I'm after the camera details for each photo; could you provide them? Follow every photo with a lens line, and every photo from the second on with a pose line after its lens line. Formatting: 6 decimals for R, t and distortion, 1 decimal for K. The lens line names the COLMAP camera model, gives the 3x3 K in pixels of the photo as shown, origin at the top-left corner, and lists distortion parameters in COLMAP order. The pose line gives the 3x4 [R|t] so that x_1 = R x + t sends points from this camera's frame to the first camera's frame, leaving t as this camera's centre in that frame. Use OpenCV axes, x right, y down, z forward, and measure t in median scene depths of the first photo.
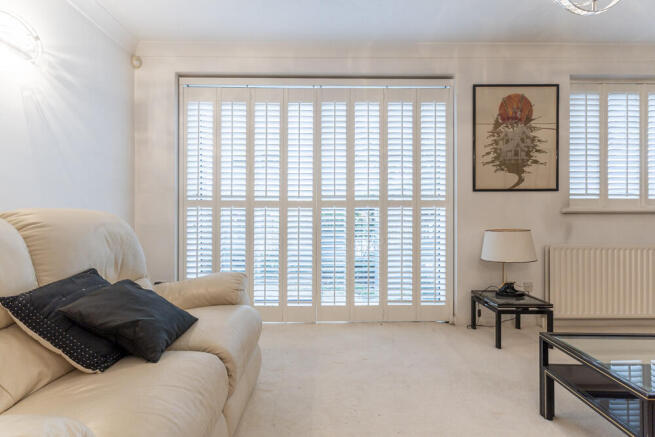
lens RADIAL K [[321.9, 0, 328.0], [0, 321.9, 211.8], [0, 0, 1]] dist [0.013946, -0.000185]
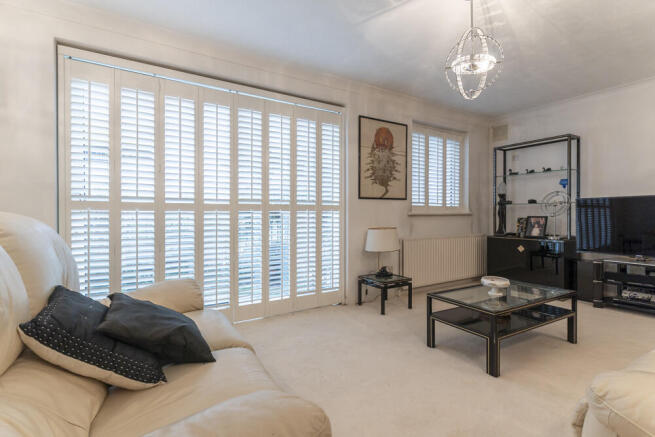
lens RADIAL K [[321.9, 0, 323.0], [0, 321.9, 220.1], [0, 0, 1]] dist [0.013946, -0.000185]
pose [[0.853532, -0.010944, 0.520926, -0.333942], [0.004024, 0.999888, 0.014414, 0.002506], [-0.521025, -0.010207, 0.853480, -0.017899]]
